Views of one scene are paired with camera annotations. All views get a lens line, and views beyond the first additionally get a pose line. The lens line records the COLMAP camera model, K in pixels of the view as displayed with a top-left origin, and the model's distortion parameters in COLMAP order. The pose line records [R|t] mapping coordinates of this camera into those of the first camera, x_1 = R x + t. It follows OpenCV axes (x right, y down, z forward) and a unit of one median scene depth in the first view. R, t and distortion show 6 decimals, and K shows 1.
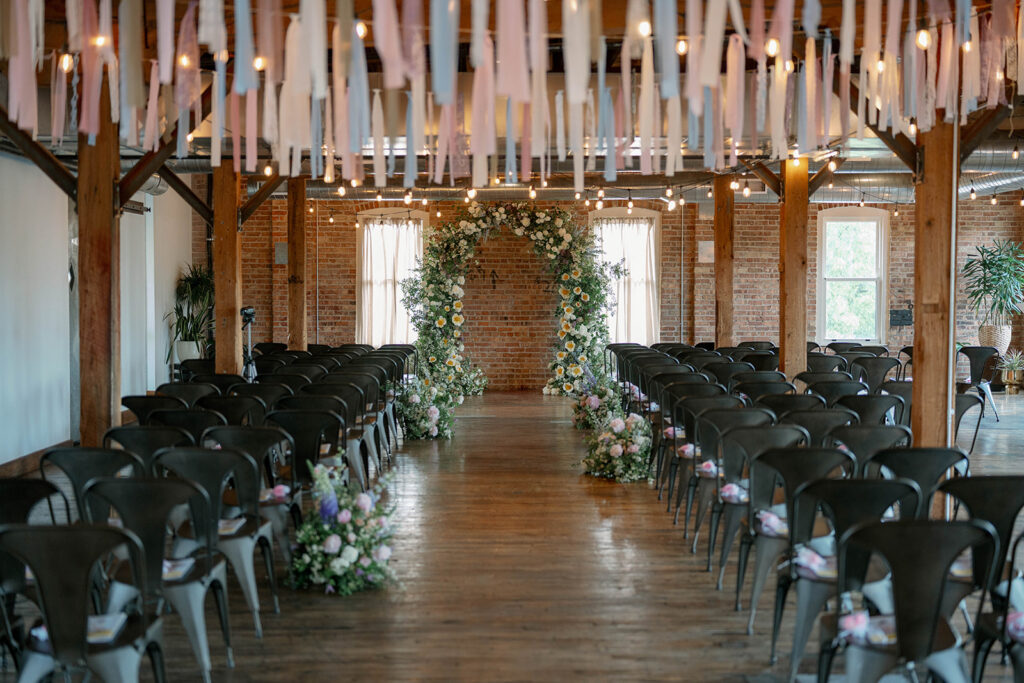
lens RADIAL K [[1394.2, 0, 511.5], [0, 1394.2, 343.2], [0, 0, 1]] dist [0.013714, 0.000000]
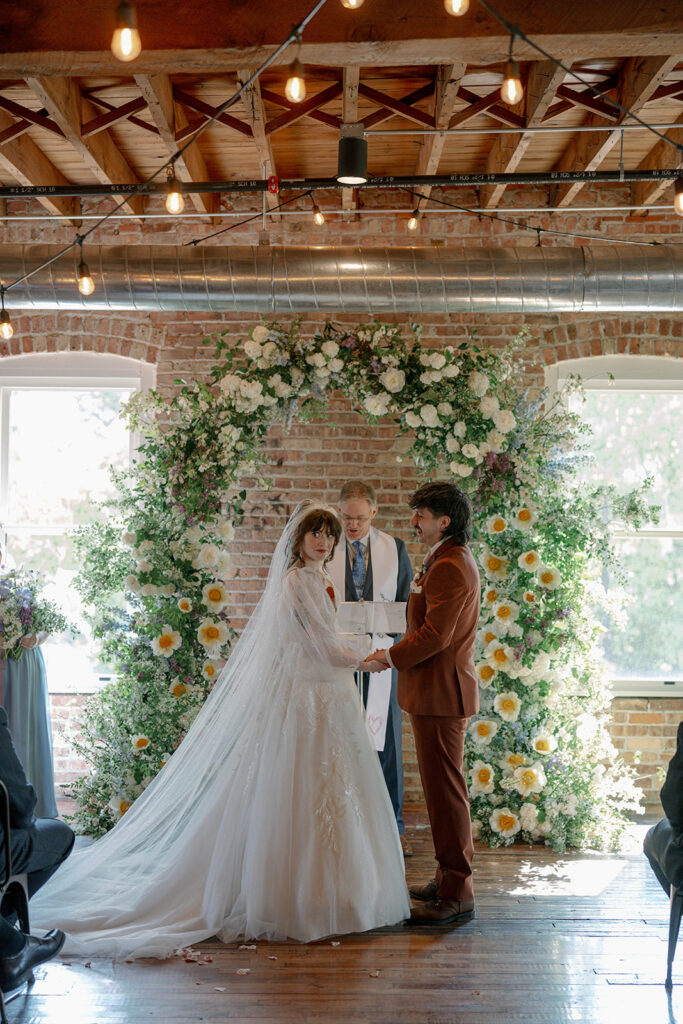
lens RADIAL K [[1394.2, 0, 340.9], [0, 1394.2, 513.2], [0, 0, 1]] dist [0.013714, 0.000000]
pose [[0.999909, 0.009304, -0.009745, -0.000116], [-0.009811, 0.998525, -0.053391, -0.029893], [0.009234, 0.053482, 0.998526, 0.617971]]
